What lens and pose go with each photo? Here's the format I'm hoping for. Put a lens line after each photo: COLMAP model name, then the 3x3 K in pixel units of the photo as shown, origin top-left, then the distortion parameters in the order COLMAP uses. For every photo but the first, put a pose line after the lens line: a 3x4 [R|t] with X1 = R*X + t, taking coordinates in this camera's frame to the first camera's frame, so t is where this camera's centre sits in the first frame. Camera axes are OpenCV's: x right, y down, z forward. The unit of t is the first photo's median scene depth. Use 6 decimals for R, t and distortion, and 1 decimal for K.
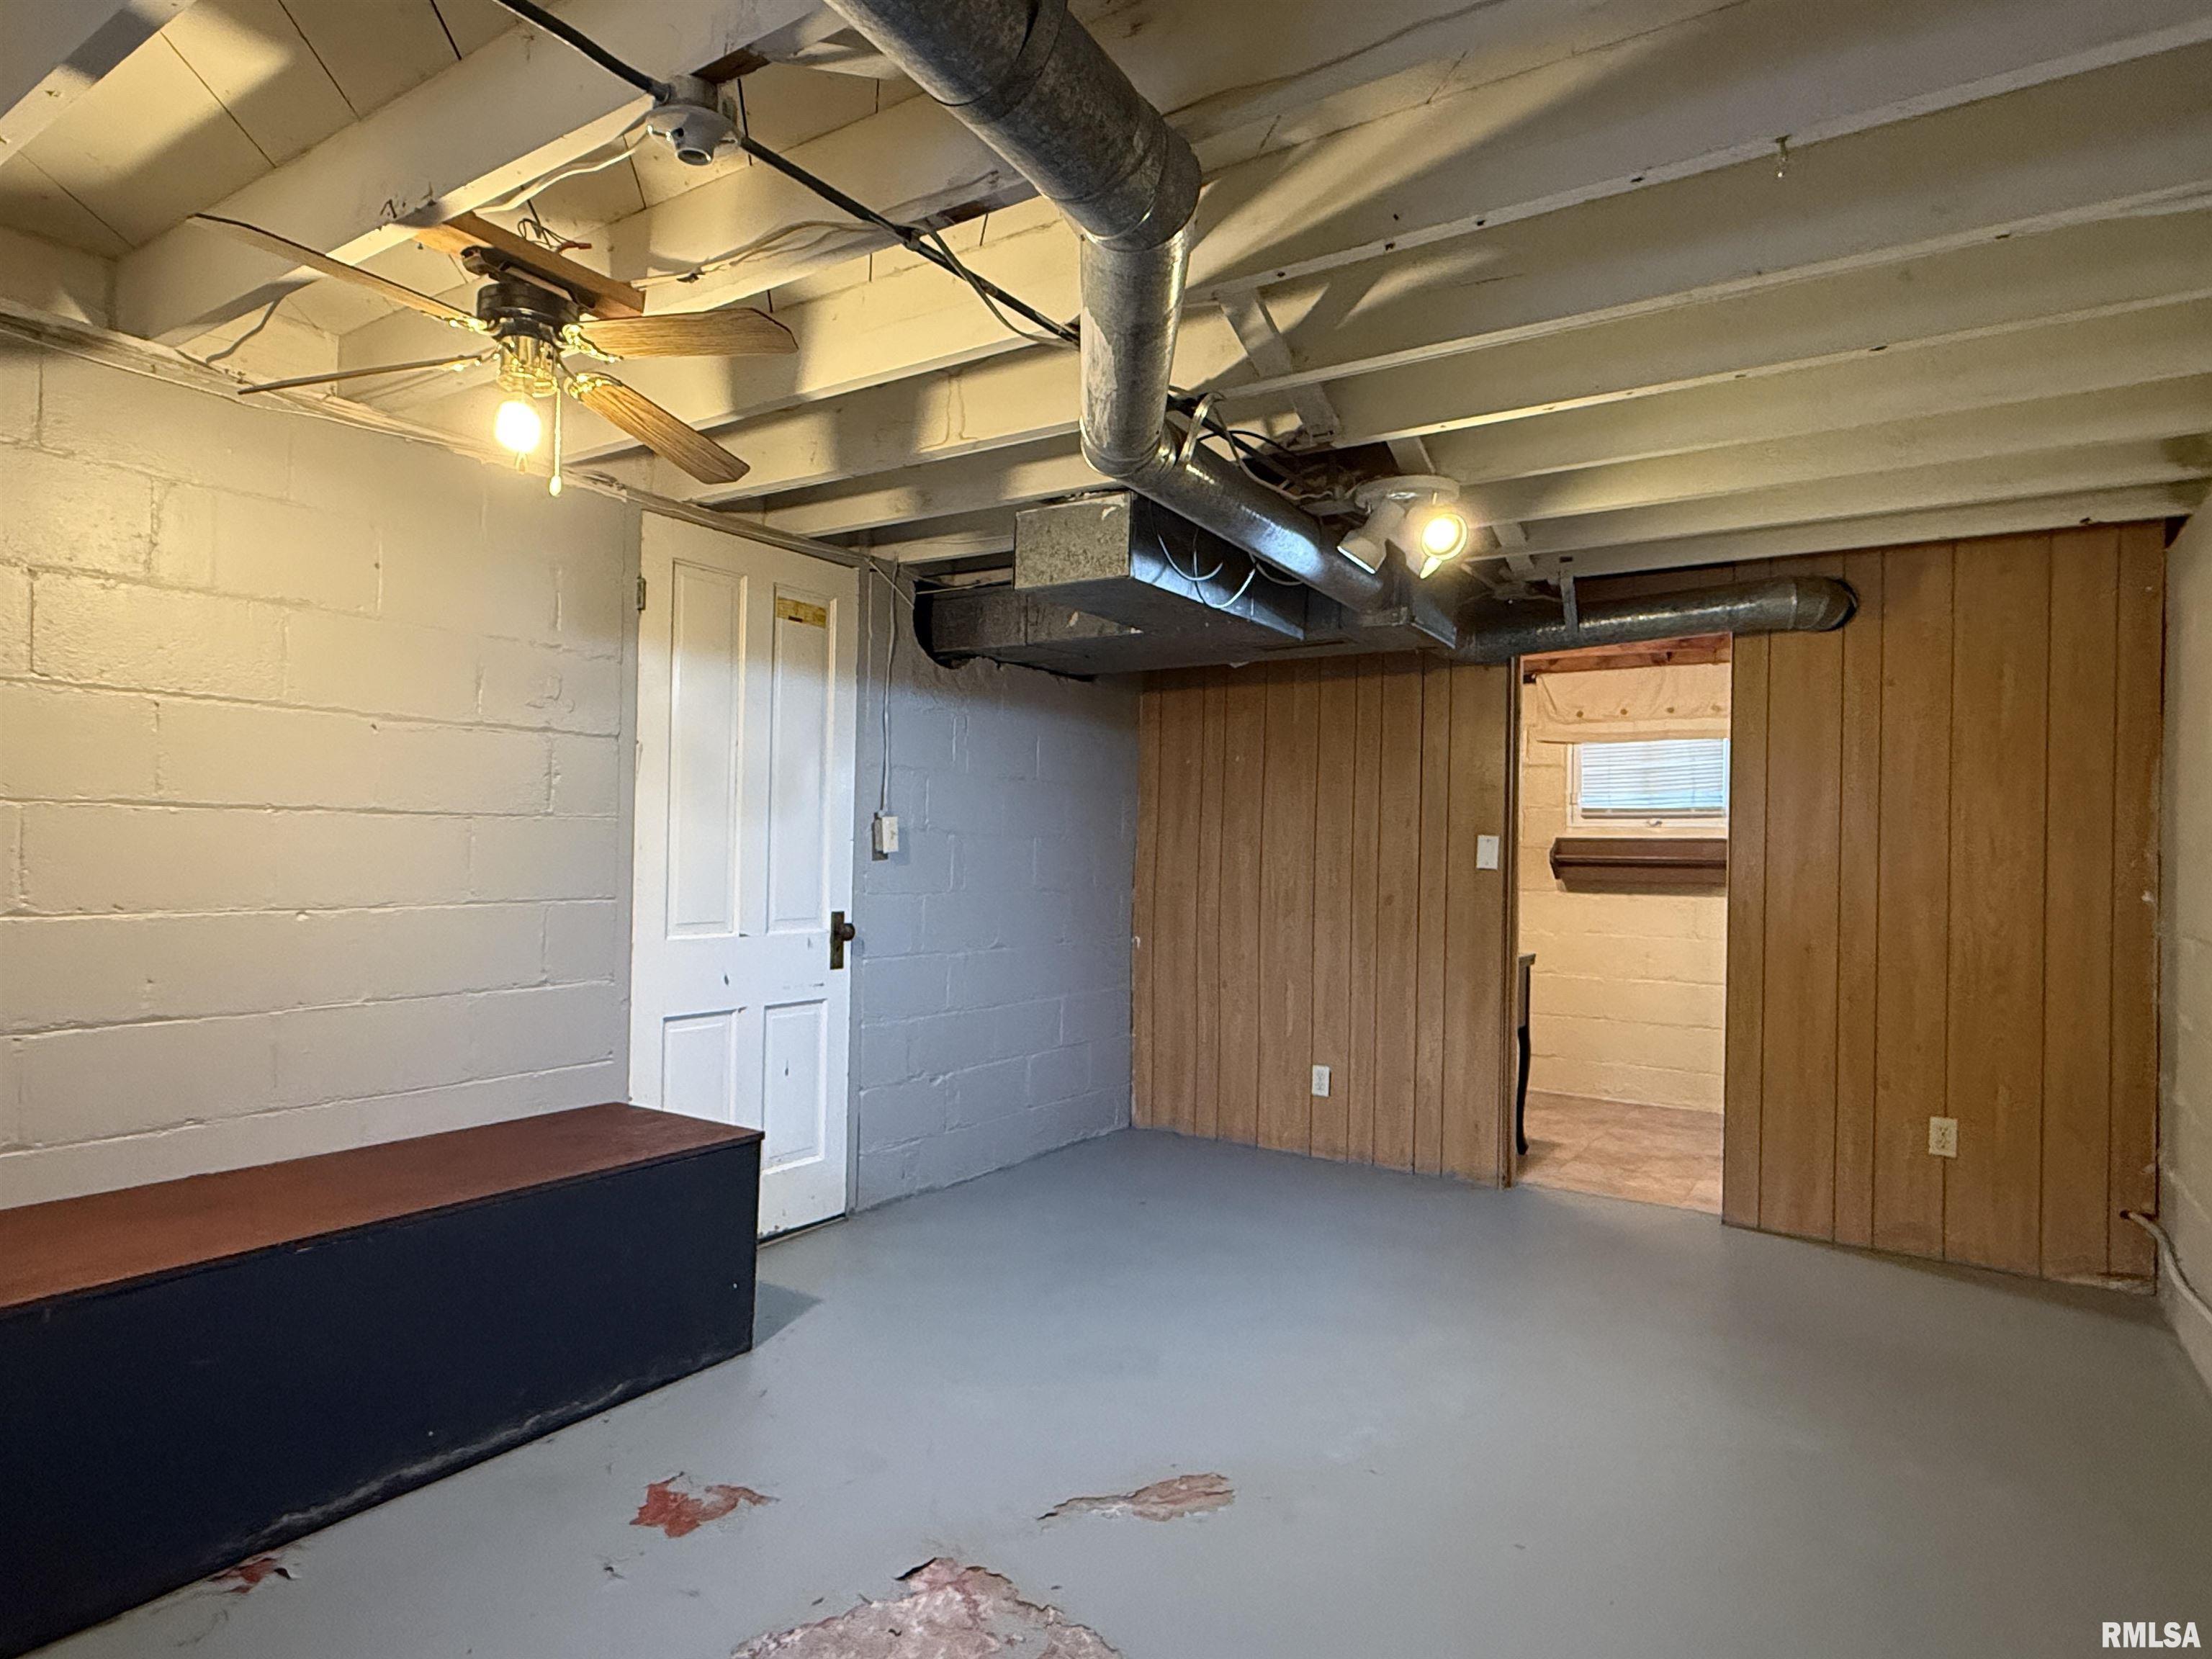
lens RADIAL K [[1263.3, 0, 1101.1], [0, 1263.3, 835.0], [0, 0, 1]] dist [-0.003454, -0.000568]
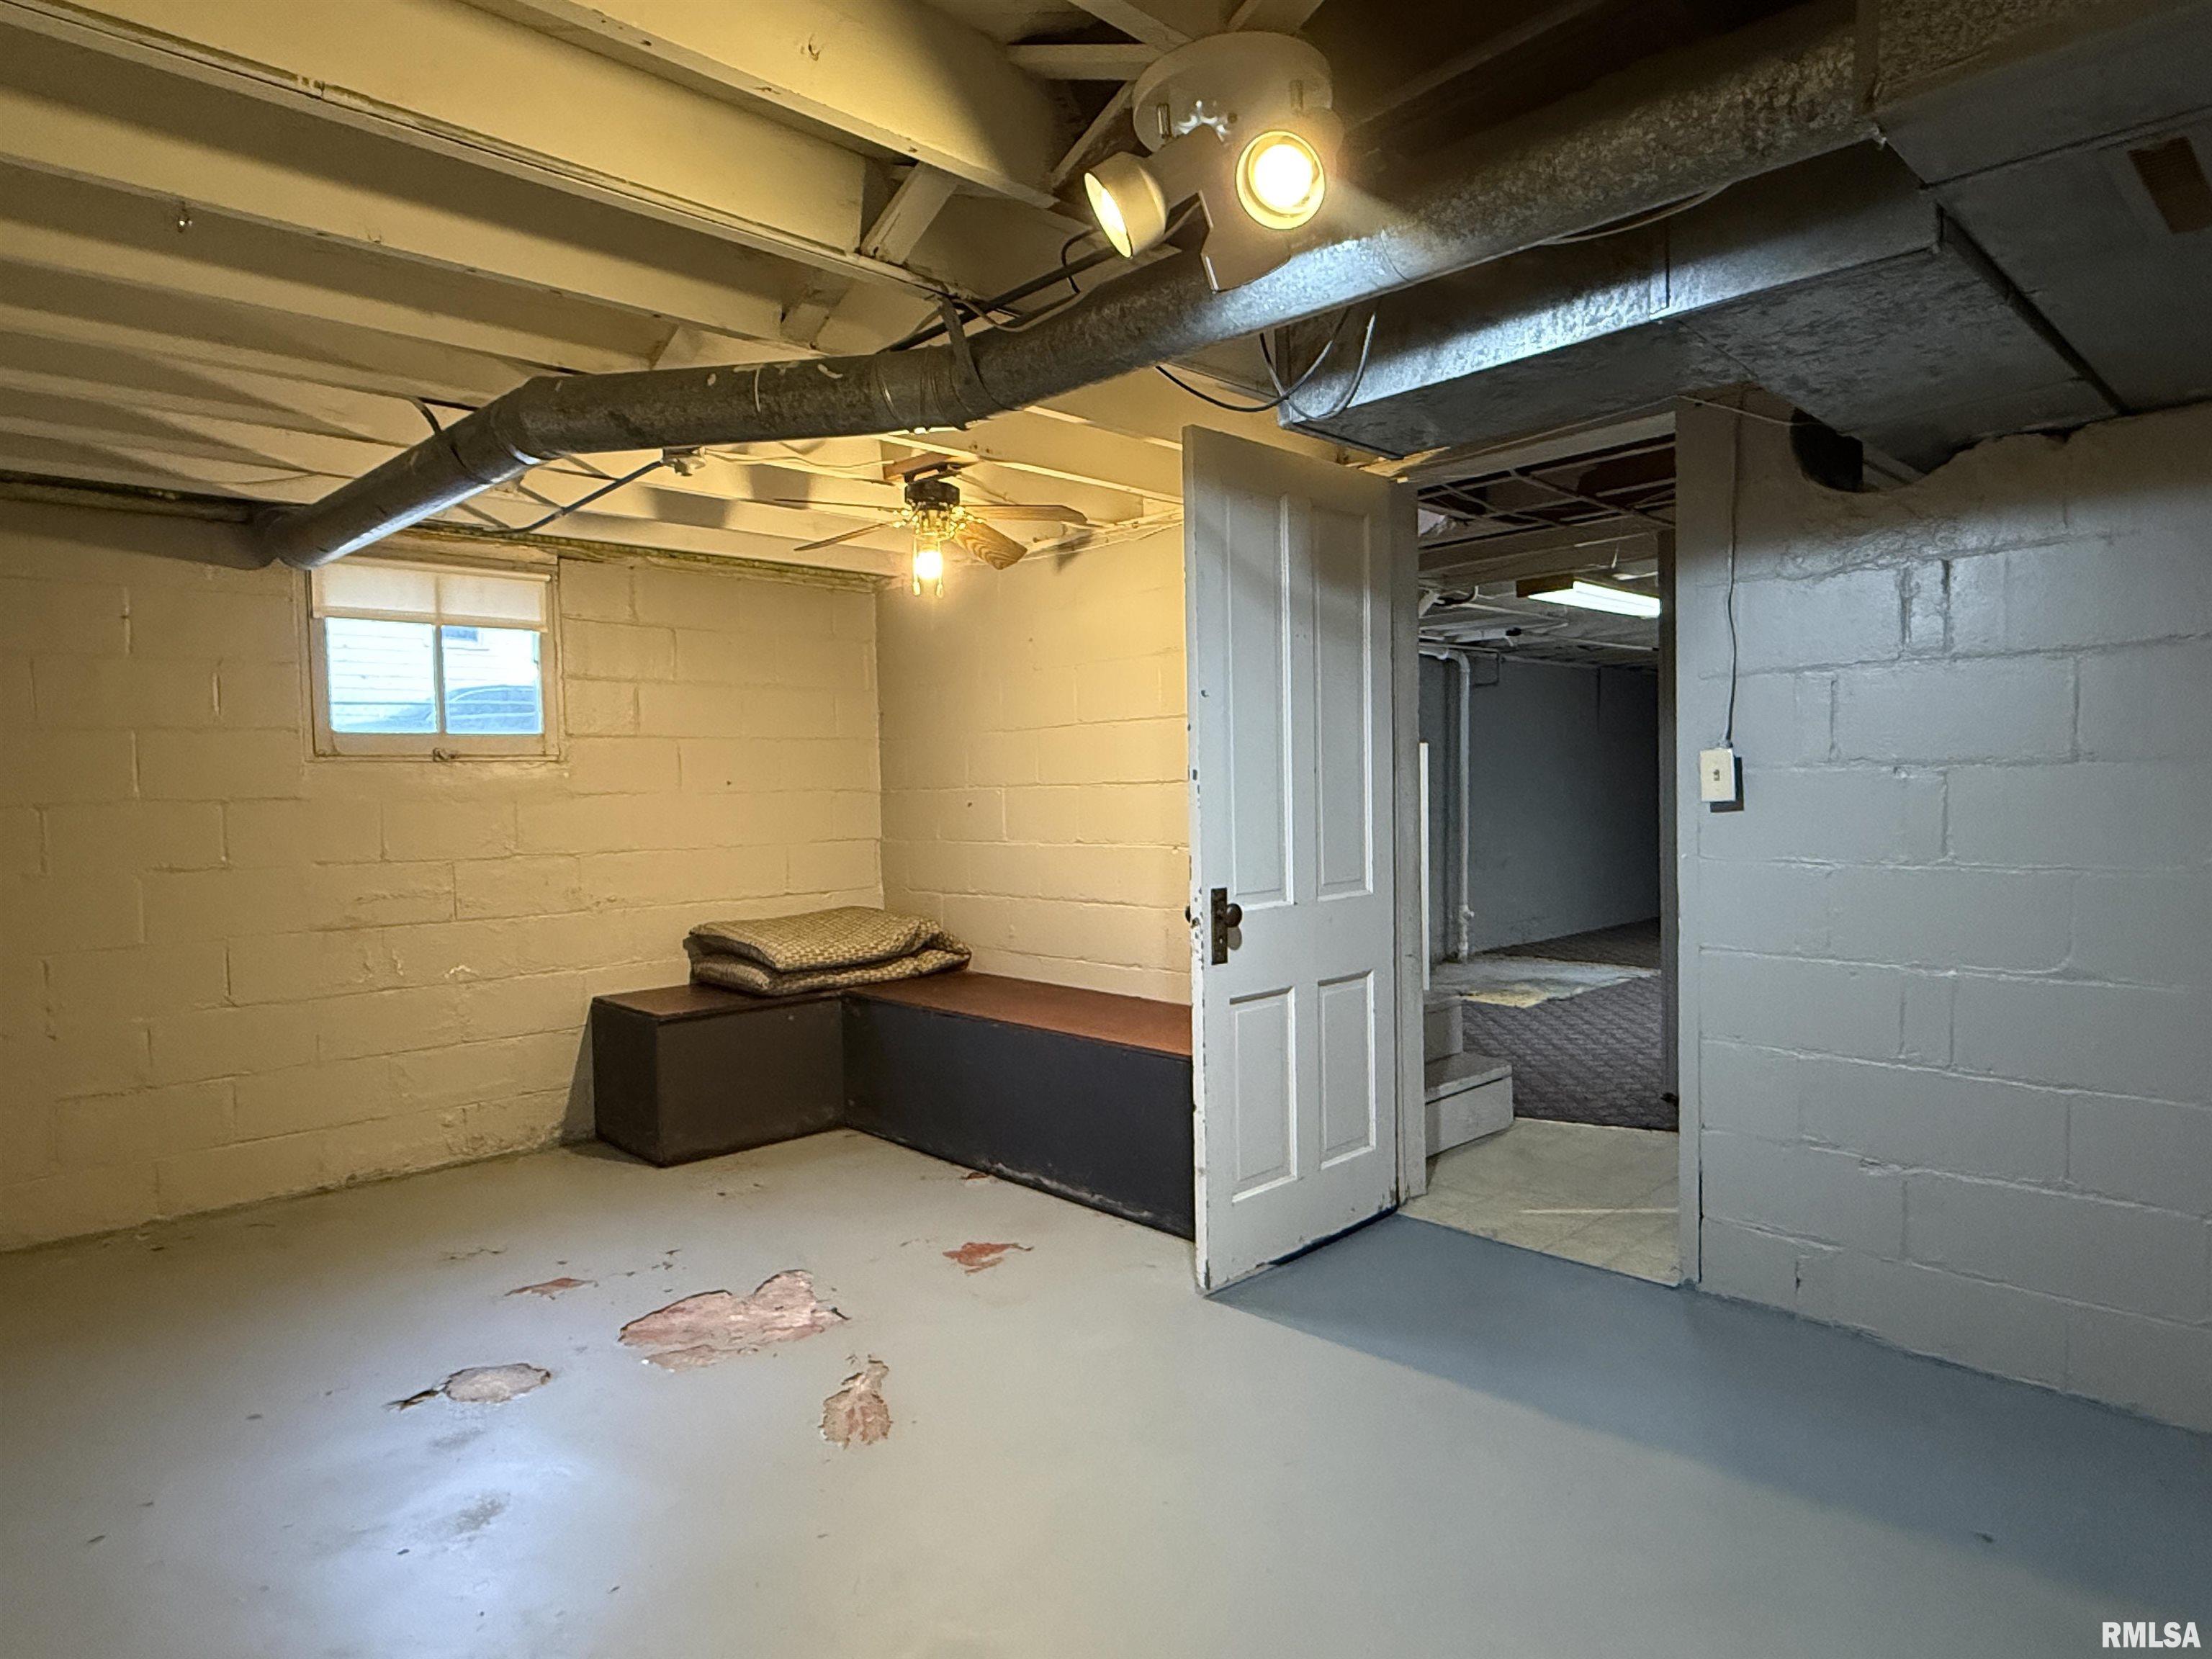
lens RADIAL K [[1263.3, 0, 1104.5], [0, 1263.3, 833.0], [0, 0, 1]] dist [-0.003454, -0.000568]
pose [[-0.236106, 0.019906, -0.971523, 1.048551], [0.026659, 0.999547, 0.014001, 0.021072], [0.971362, -0.022594, -0.236529, 1.477457]]
